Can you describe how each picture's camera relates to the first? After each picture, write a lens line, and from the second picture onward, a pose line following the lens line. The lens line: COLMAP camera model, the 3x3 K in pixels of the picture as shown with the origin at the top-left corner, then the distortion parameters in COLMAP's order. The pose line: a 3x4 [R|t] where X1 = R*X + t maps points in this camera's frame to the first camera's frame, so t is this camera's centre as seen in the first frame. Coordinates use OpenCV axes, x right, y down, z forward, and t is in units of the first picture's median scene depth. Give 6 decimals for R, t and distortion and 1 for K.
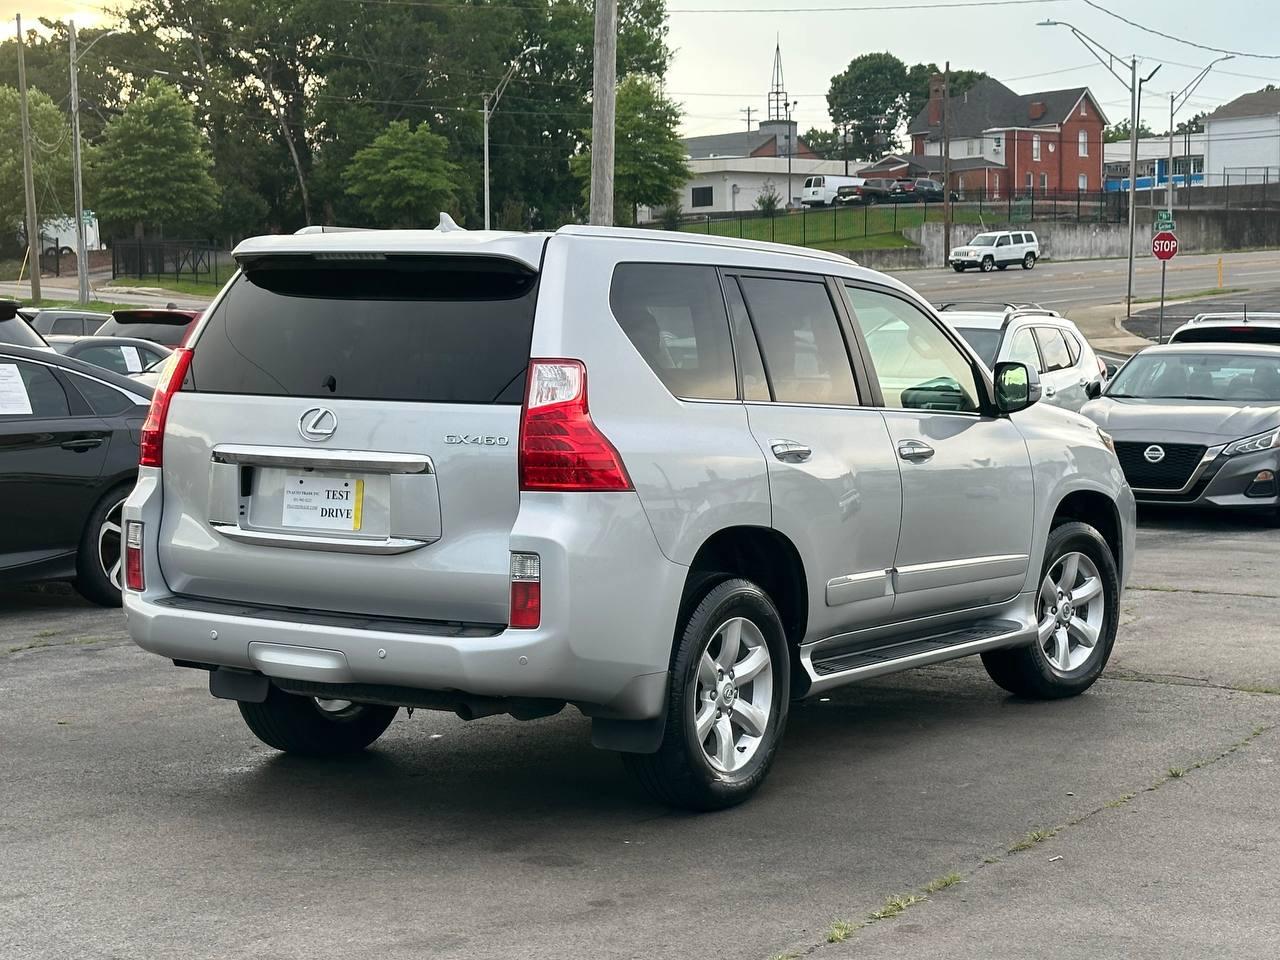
lens RADIAL K [[2445.1, 0, 640.0], [0, 2445.1, 480.0], [0, 0, 1]] dist [0.133937, -0.250282]
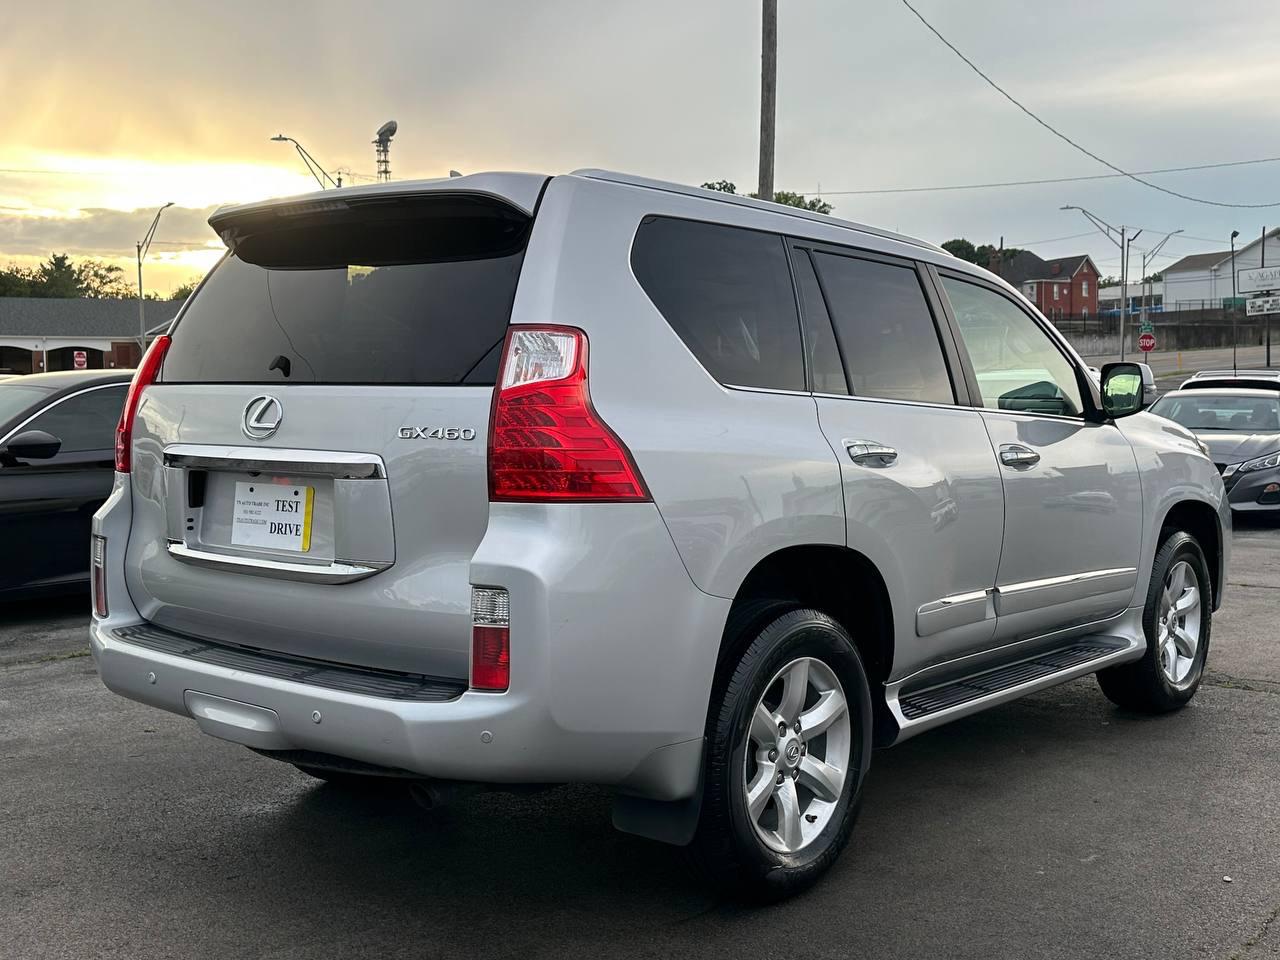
lens RADIAL K [[1340.8, 0, 651.3], [0, 1340.8, 474.1], [0, 0, 1]] dist [0.164990, -0.349080]
pose [[0.992144, -0.001232, -0.125098, 0.045217], [-0.000390, 0.999916, -0.012946, 0.001283], [0.125104, 0.012893, 0.992060, 0.543595]]
